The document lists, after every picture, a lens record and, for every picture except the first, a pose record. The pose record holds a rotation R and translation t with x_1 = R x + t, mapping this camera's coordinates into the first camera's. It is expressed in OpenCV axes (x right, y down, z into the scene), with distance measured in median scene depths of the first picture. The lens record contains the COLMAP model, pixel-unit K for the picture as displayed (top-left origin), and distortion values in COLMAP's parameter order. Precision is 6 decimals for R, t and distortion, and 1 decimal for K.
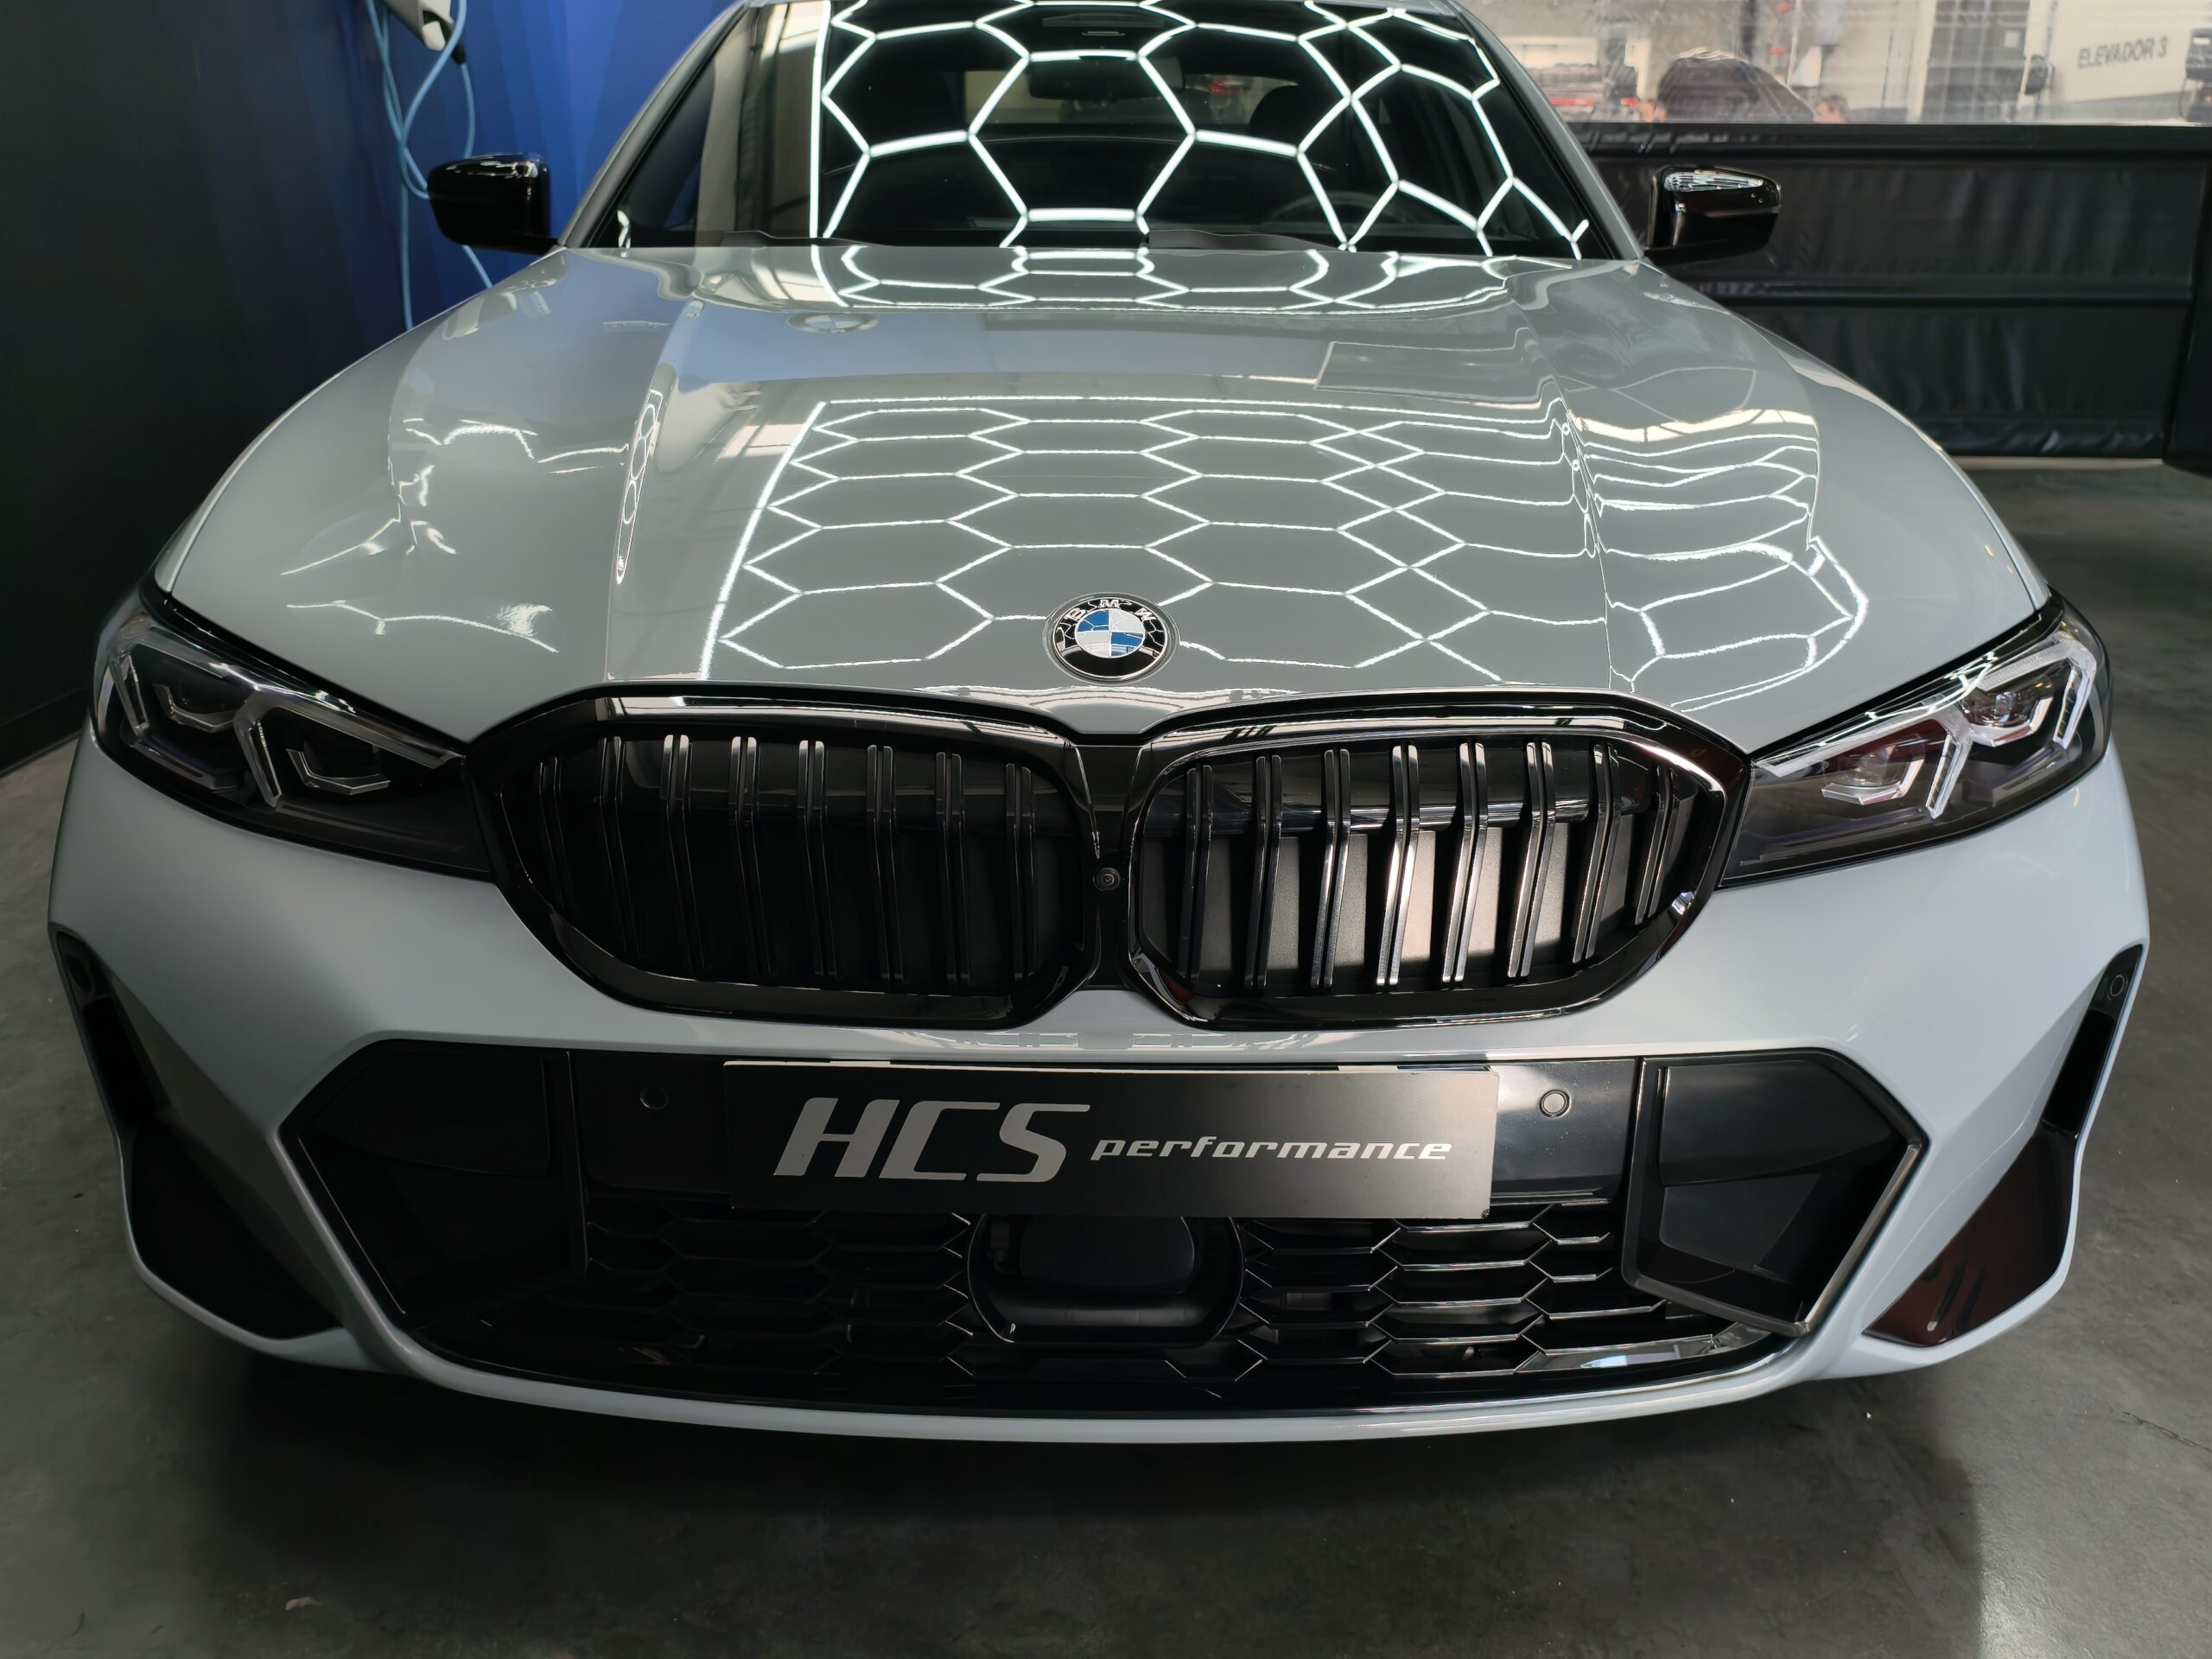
lens RADIAL K [[1843.0, 0, 1133.6], [0, 1843.0, 781.8], [0, 0, 1]] dist [0.037490, -0.022796]
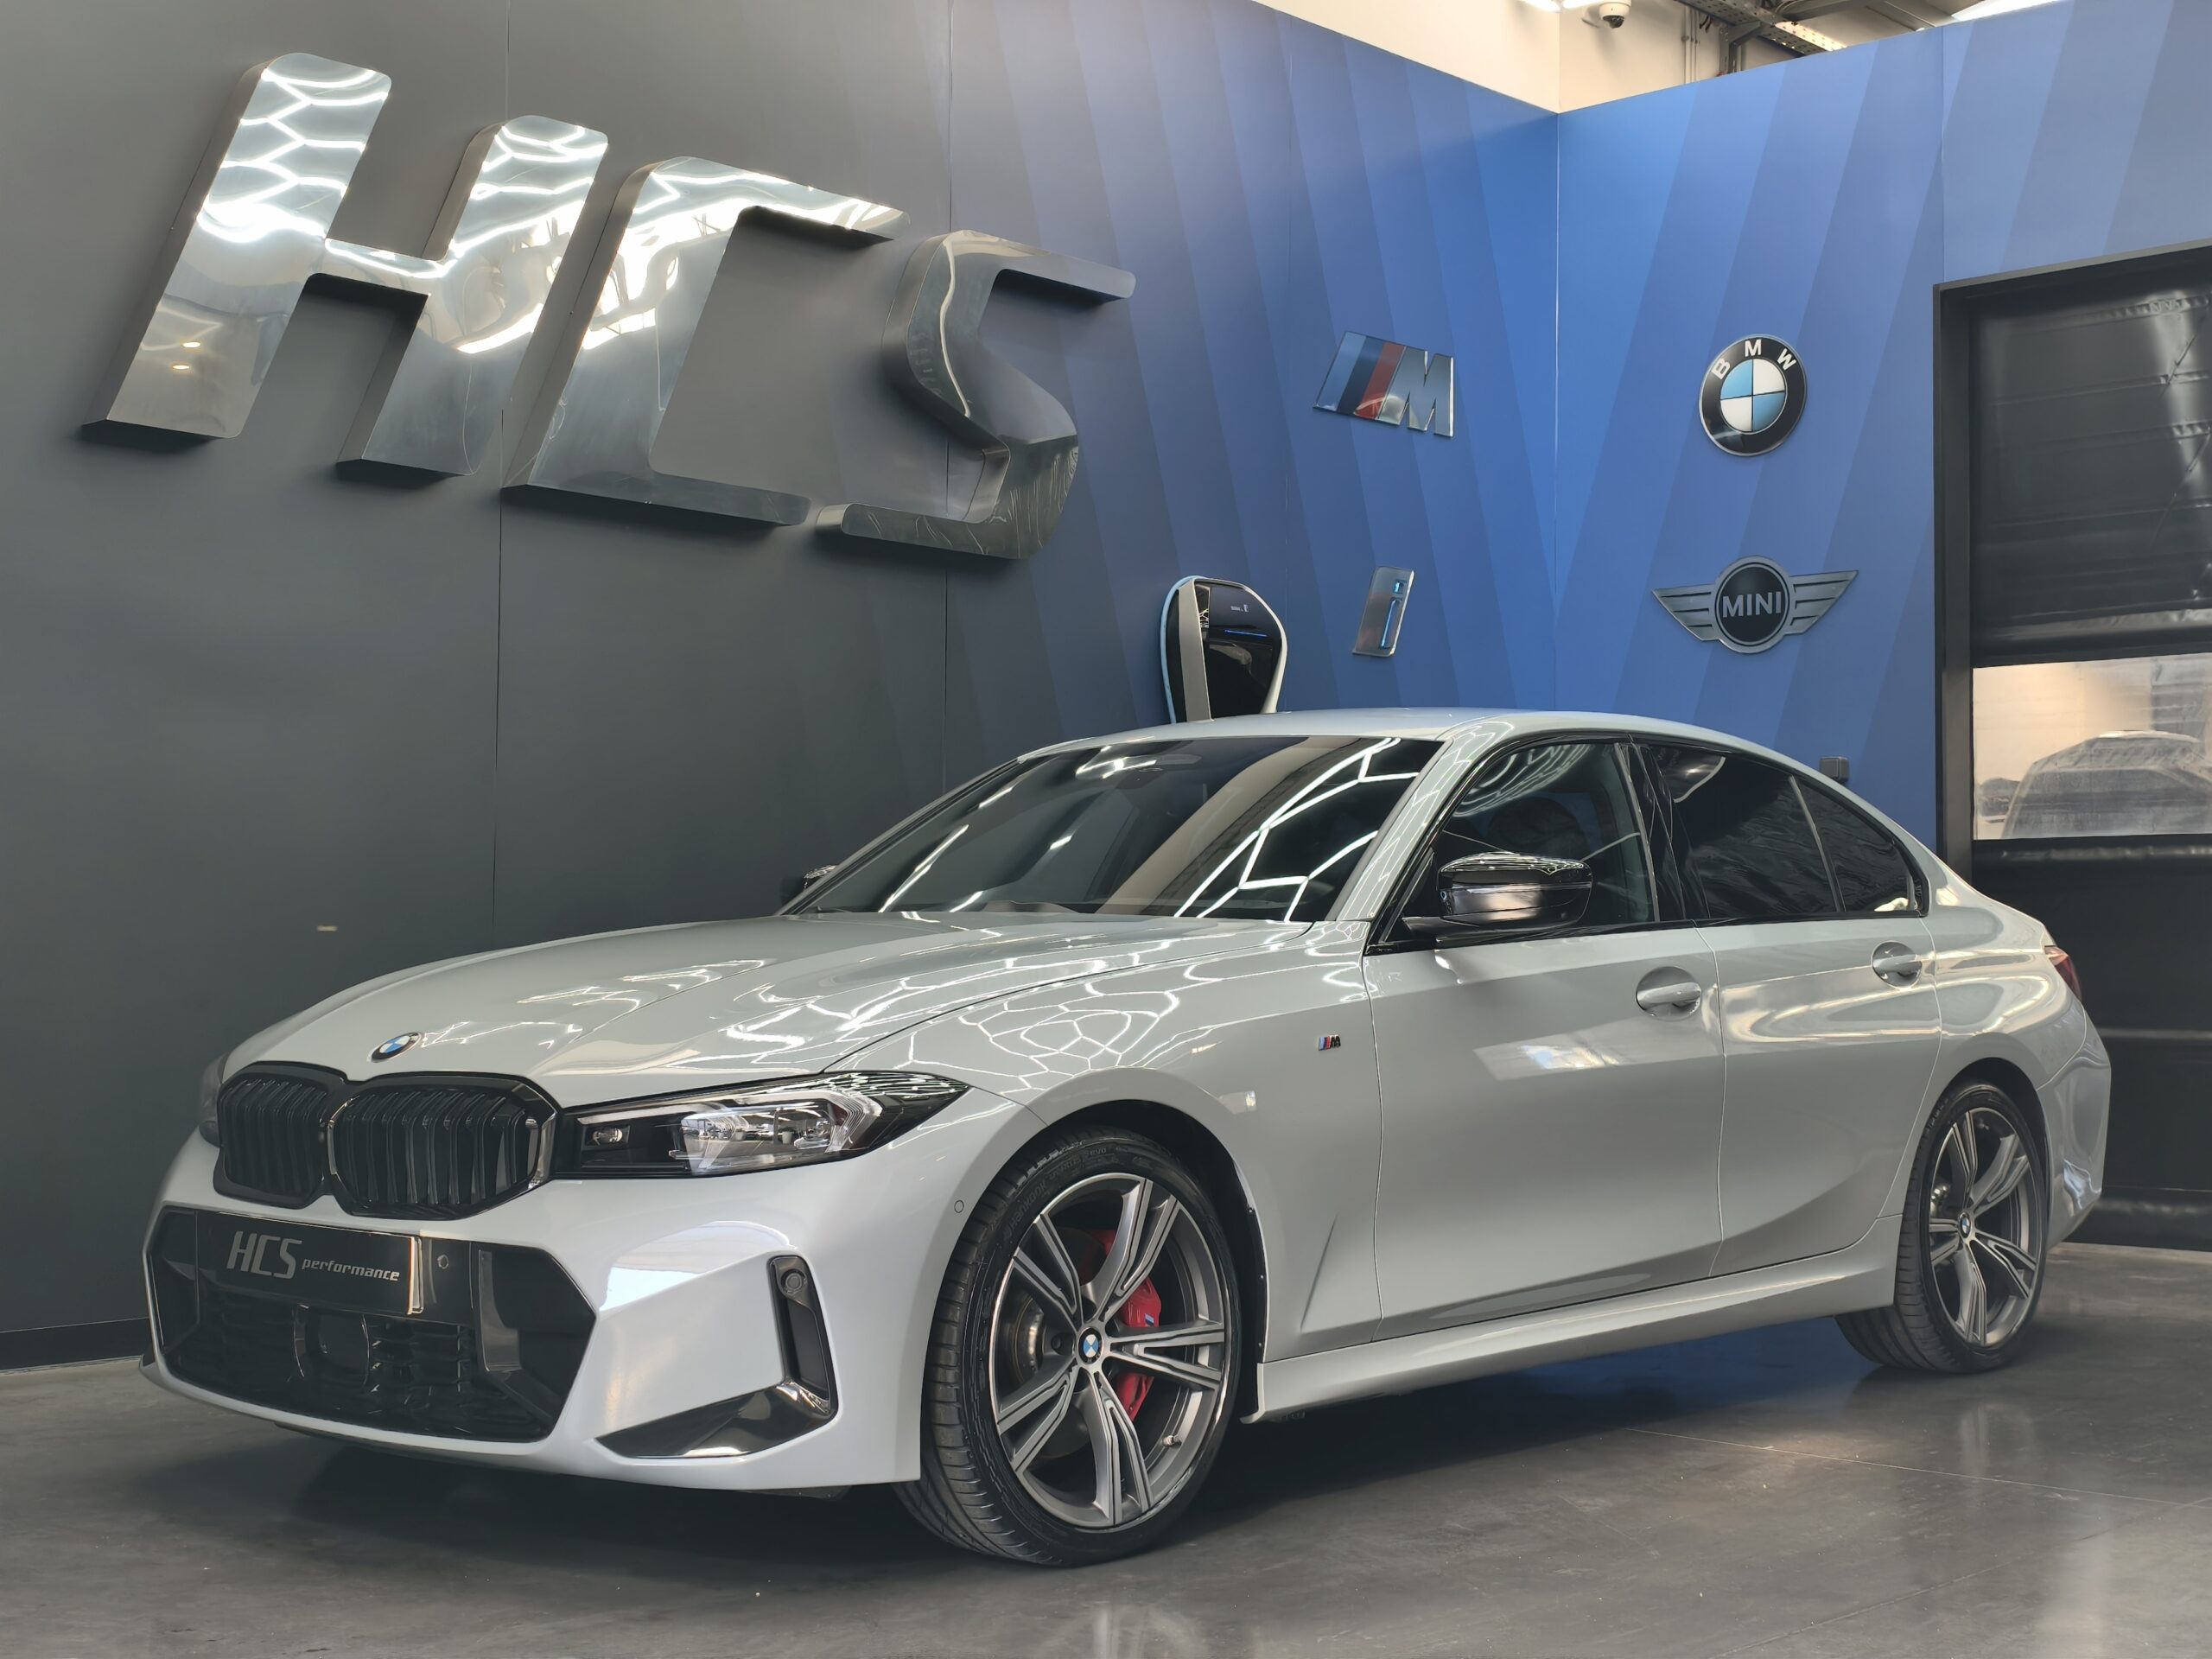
lens RADIAL K [[2975.1, 0, 1104.0], [0, 2975.1, 808.8], [0, 0, 1]] dist [0.080532, 0.000000]
pose [[0.729135, -0.039137, -0.683250, 3.011072], [-0.214625, 0.934921, -0.282591, 0.476731], [0.649845, 0.352690, 0.673284, -0.940238]]
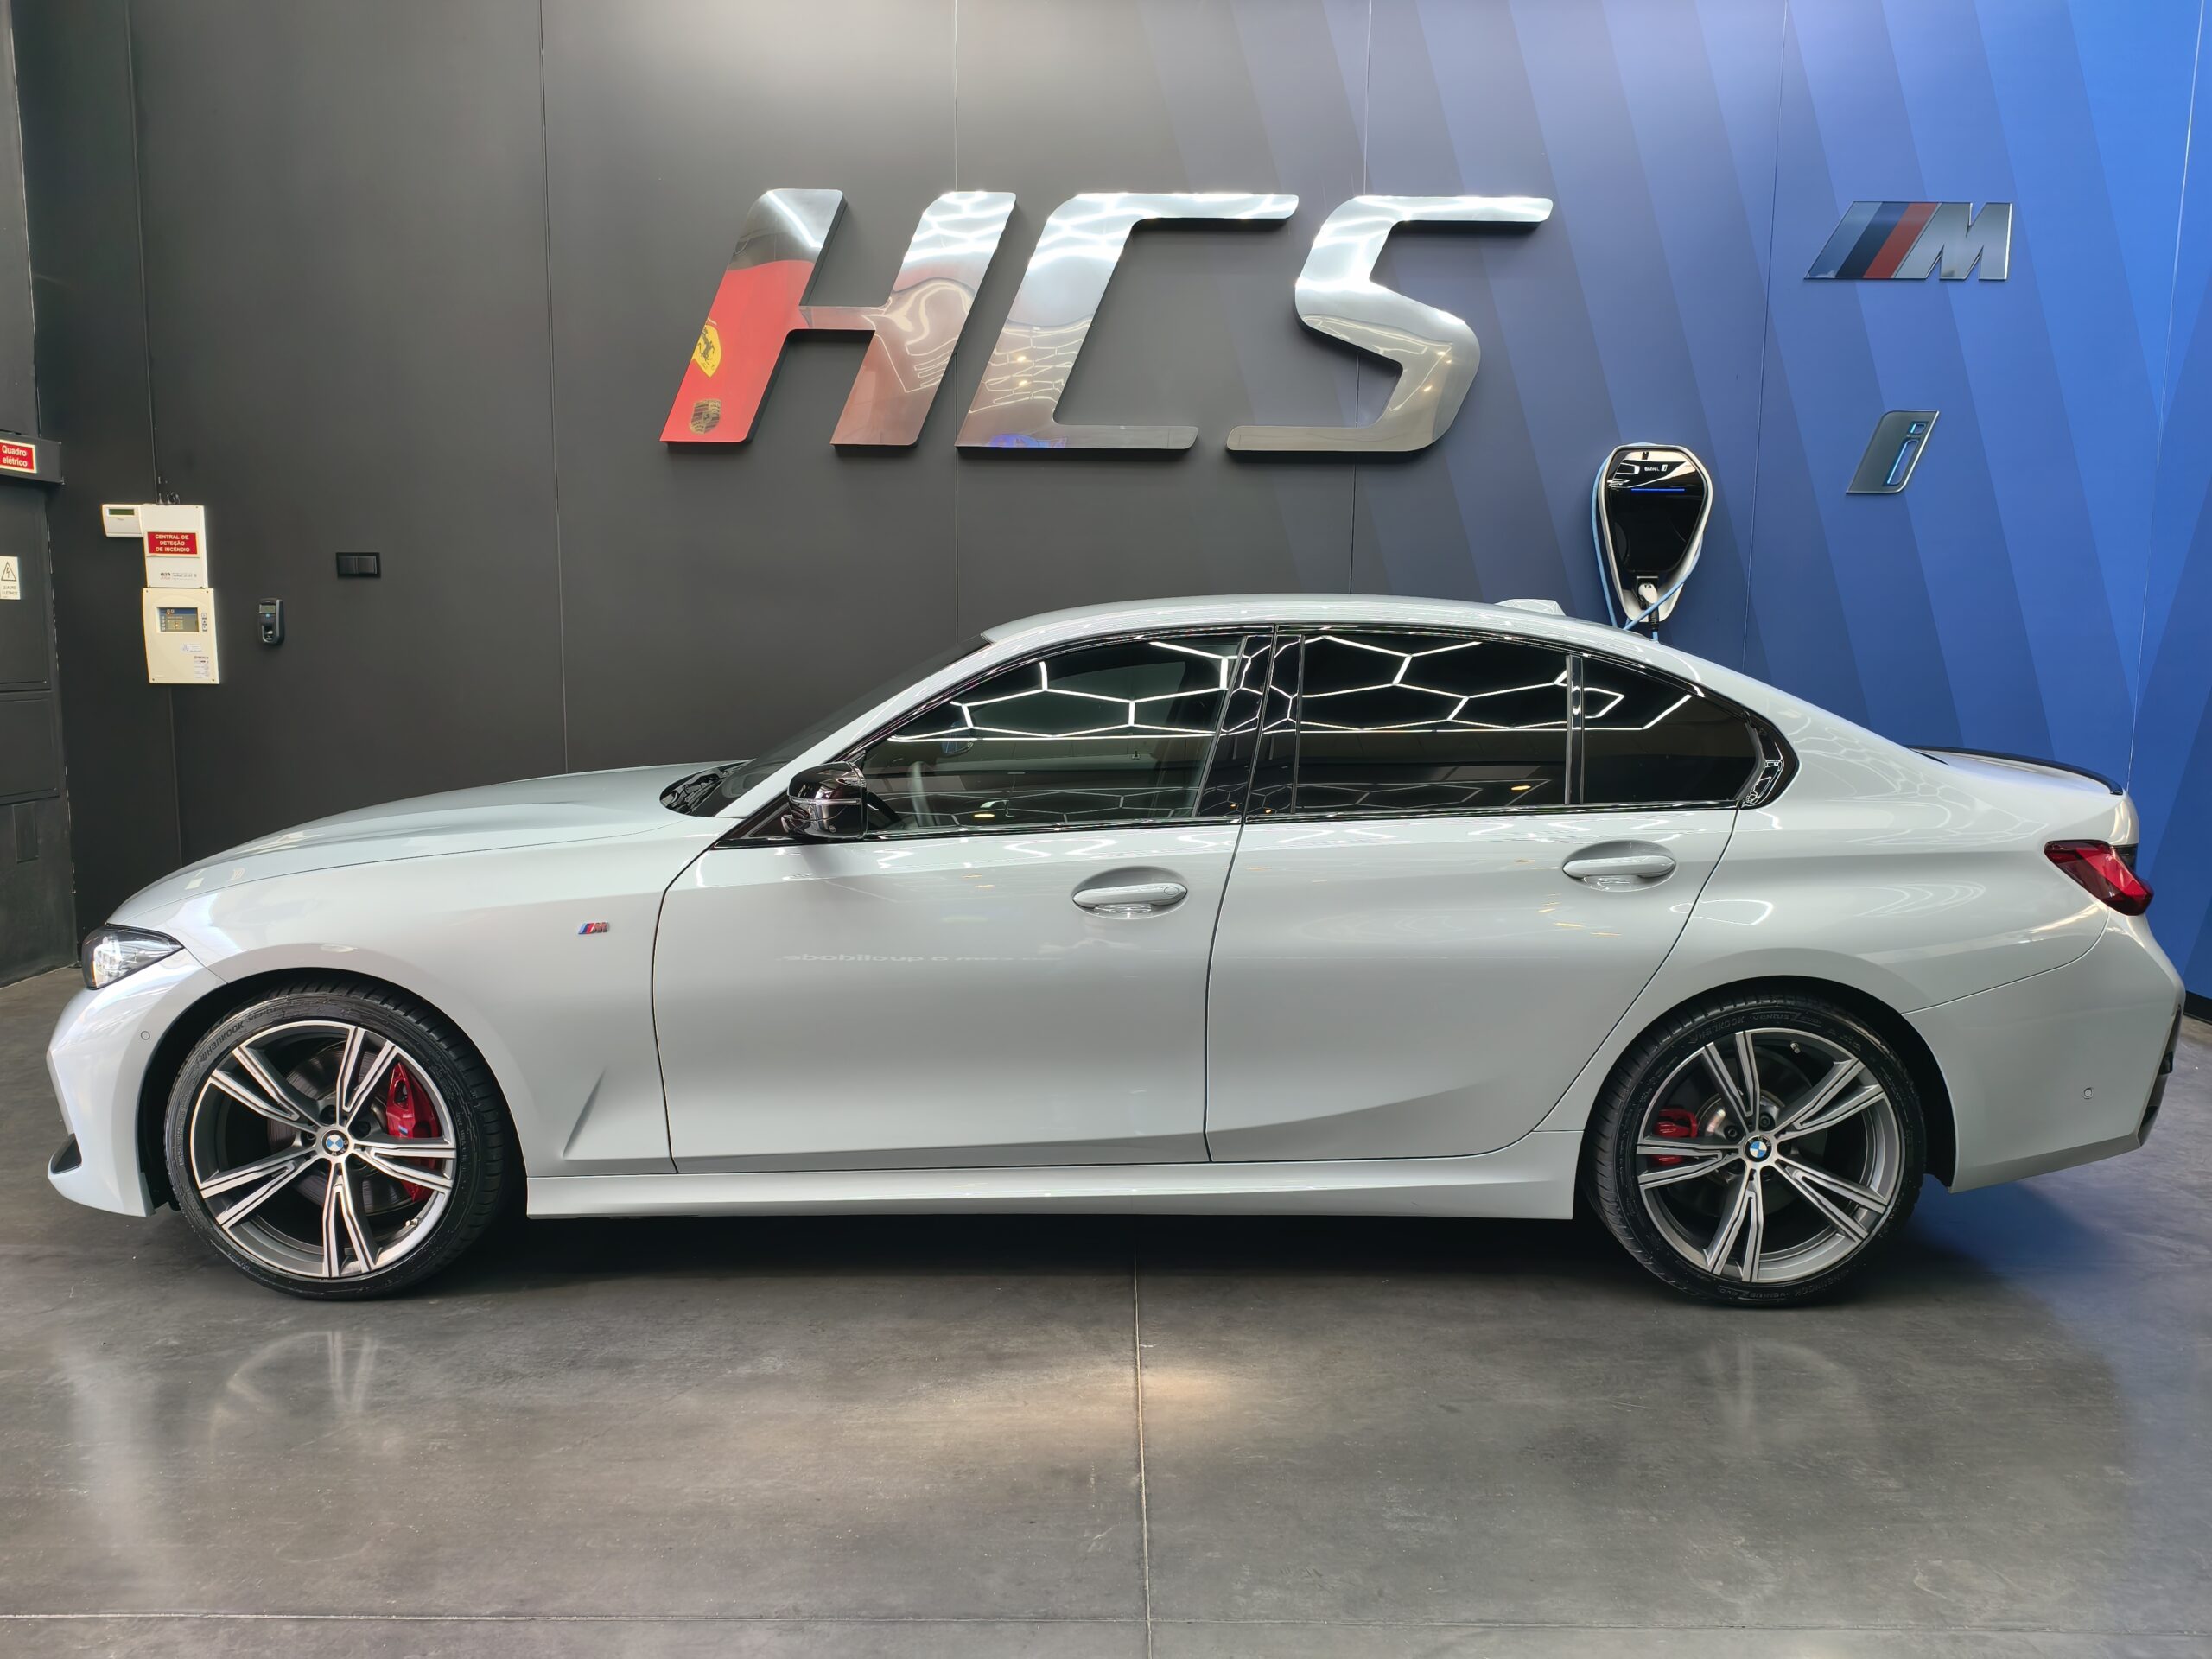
lens RADIAL K [[1496.7, 0, 1094.8], [0, 1496.7, 816.6], [0, 0, 1]] dist [0.007269, -0.001104]
pose [[-0.008009, 0.112083, -0.993667, 2.833760], [-0.324725, 0.939553, 0.108597, -1.005641], [0.945774, 0.323538, 0.028871, 2.453123]]
